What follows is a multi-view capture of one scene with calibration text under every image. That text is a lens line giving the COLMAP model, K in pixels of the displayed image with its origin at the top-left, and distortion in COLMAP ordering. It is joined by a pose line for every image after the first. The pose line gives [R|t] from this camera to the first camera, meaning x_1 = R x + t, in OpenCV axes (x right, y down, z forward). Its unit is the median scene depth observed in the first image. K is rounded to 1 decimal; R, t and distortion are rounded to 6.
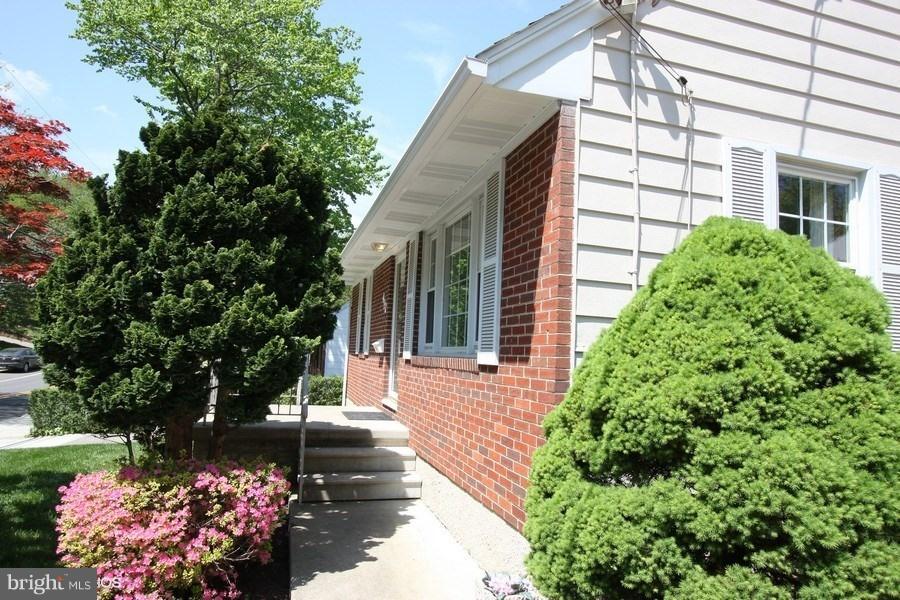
lens RADIAL K [[555.0, 0, 448.2], [0, 555.0, 299.8], [0, 0, 1]] dist [-0.000896, -0.000315]
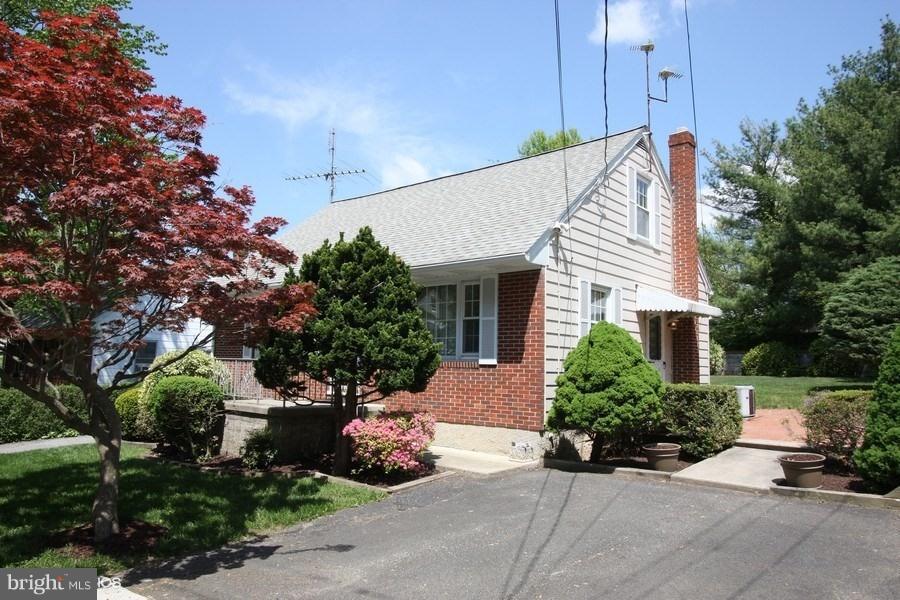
lens RADIAL K [[668.1, 0, 449.8], [0, 668.1, 302.7], [0, 0, 1]] dist [-0.000952, 0.013832]
pose [[0.831928, 0.026770, 0.554237, -1.872971], [-0.038049, 0.999237, 0.008849, -0.181638], [-0.553577, -0.028450, 0.832312, -1.392013]]
